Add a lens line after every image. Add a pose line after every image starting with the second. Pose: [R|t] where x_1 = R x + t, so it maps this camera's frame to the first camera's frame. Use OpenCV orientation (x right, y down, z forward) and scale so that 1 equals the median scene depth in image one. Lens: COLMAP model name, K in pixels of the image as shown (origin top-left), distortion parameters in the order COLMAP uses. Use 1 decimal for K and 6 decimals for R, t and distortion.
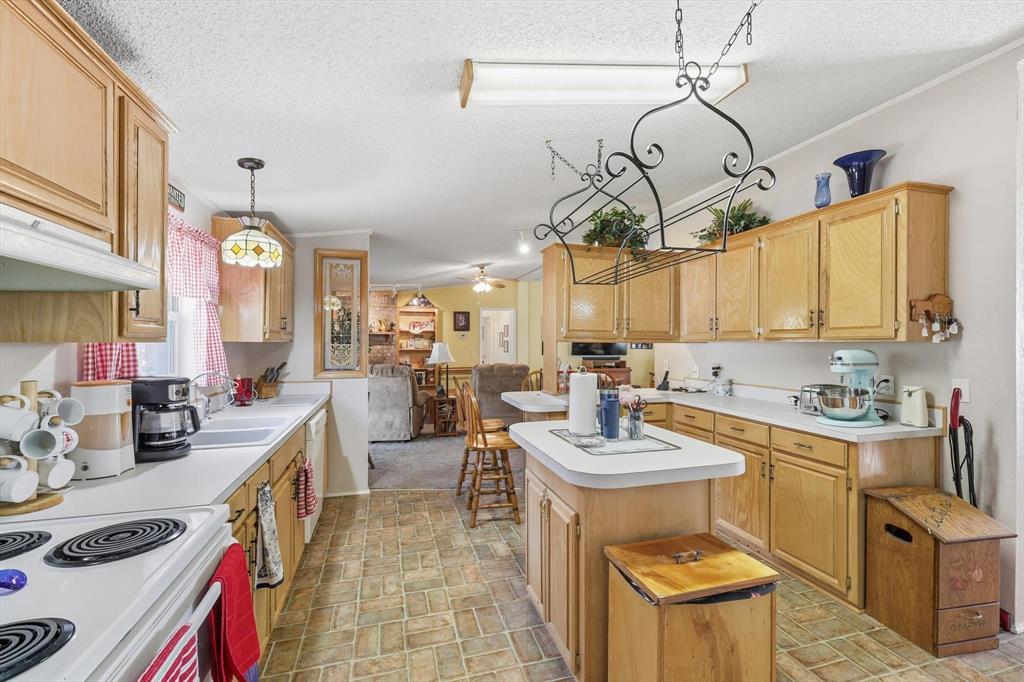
lens RADIAL K [[453.4, 0, 519.2], [0, 453.4, 342.5], [0, 0, 1]] dist [0.001077, 0.001837]
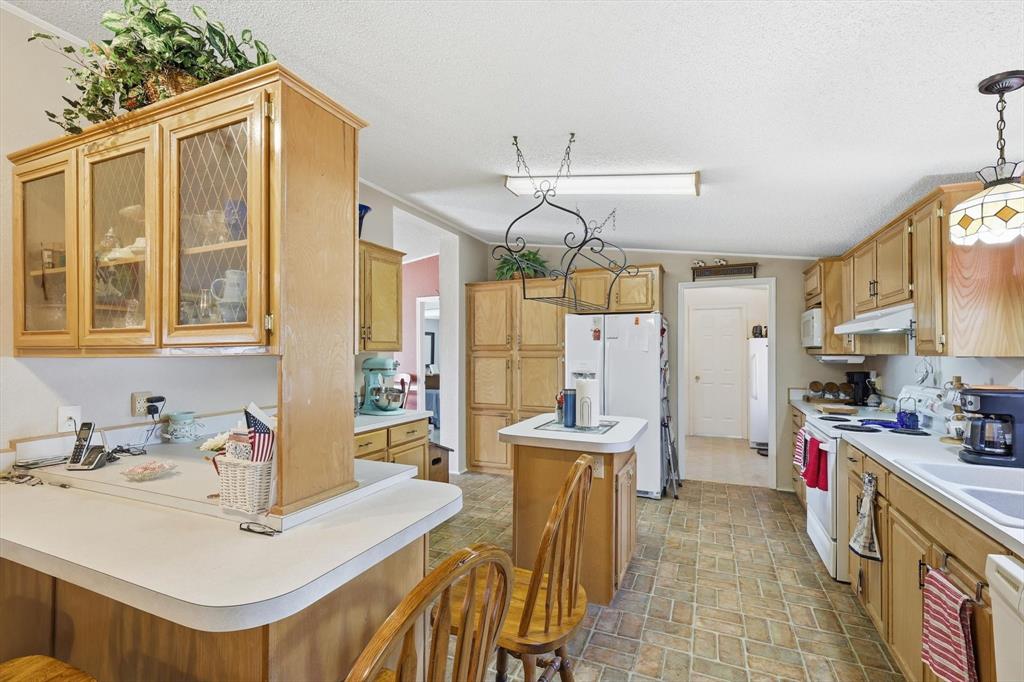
lens RADIAL K [[453.4, 0, 517.6], [0, 453.4, 346.7], [0, 0, 1]] dist [0.001077, 0.001837]
pose [[-0.769478, 0.004124, 0.638660, -0.492256], [0.000404, 0.999982, -0.005971, -0.010731], [-0.638673, -0.004336, -0.769466, 2.023898]]
